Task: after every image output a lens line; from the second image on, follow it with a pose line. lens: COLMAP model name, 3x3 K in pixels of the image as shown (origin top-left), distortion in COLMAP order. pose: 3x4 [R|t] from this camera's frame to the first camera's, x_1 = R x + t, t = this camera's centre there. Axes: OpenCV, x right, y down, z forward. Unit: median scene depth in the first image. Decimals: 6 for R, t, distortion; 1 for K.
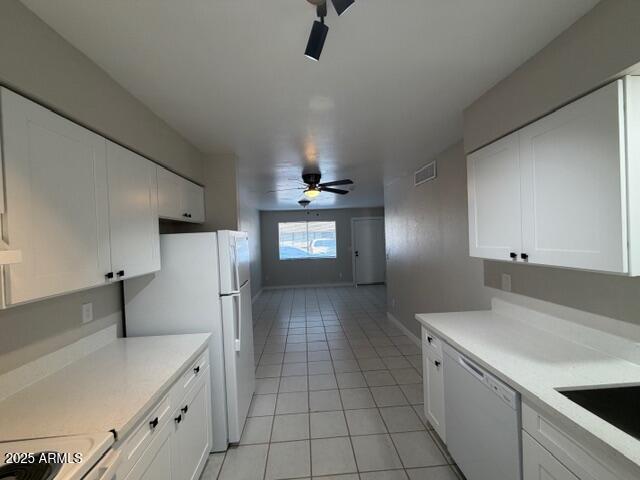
lens RADIAL K [[254.6, 0, 318.8], [0, 254.6, 241.6], [0, 0, 1]] dist [-0.000639, -0.000253]
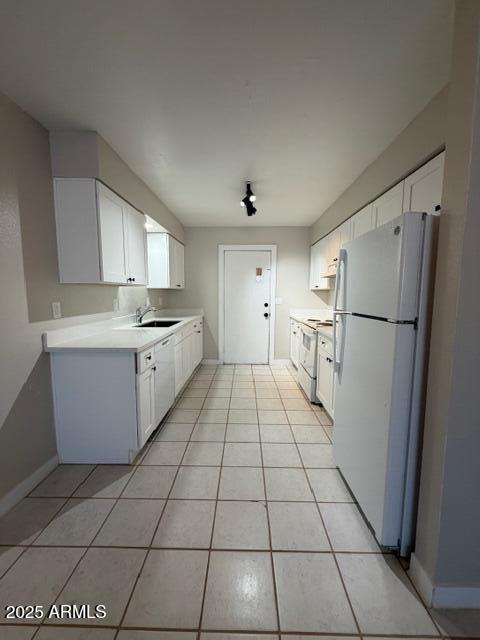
lens RADIAL K [[254.6, 0, 238.5], [0, 254.6, 321.3], [0, 0, 1]] dist [-0.000639, -0.000253]
pose [[-0.996364, 0.029910, 0.079770, -0.030667], [0.039279, 0.992166, 0.118594, 0.119509], [-0.075598, 0.121296, -0.989733, 1.981147]]
